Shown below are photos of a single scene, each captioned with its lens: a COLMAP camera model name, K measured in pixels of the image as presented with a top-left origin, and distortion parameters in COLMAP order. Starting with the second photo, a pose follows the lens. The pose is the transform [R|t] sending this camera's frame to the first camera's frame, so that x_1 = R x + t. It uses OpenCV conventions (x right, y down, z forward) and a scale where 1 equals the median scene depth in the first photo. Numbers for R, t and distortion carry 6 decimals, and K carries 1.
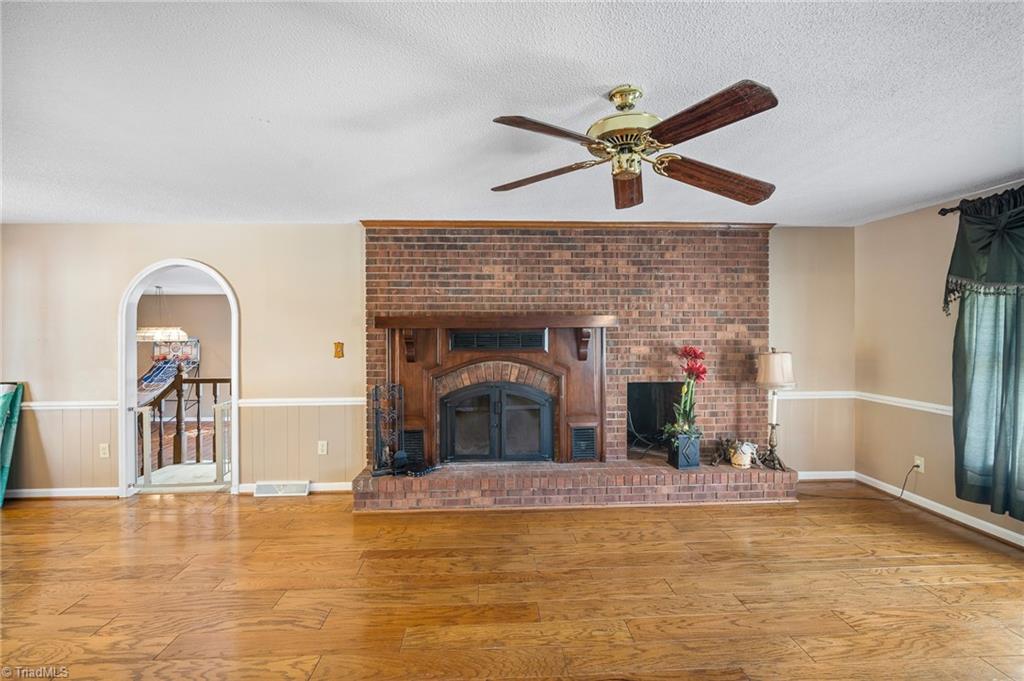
lens RADIAL K [[452.7, 0, 512.6], [0, 452.7, 330.7], [0, 0, 1]] dist [-0.013232, 0.004503]
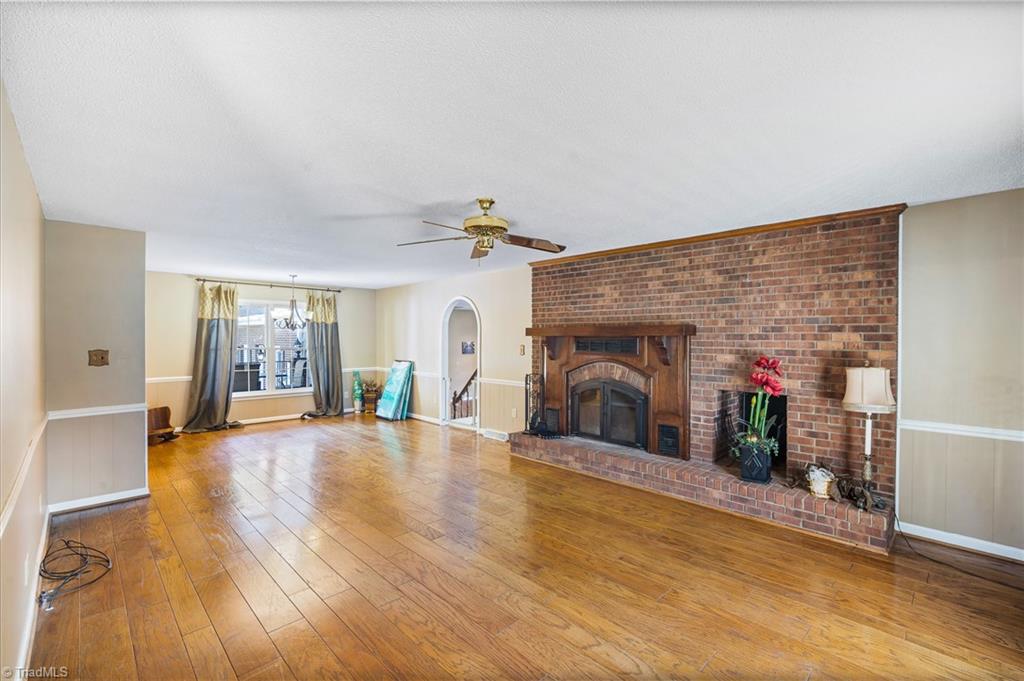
lens RADIAL K [[452.7, 0, 515.1], [0, 452.7, 346.0], [0, 0, 1]] dist [-0.013232, 0.004503]
pose [[0.662686, 0.020567, -0.748615, 0.734260], [-0.009474, 0.999773, 0.019081, 0.000375], [0.748837, -0.005553, 0.662730, -0.018761]]
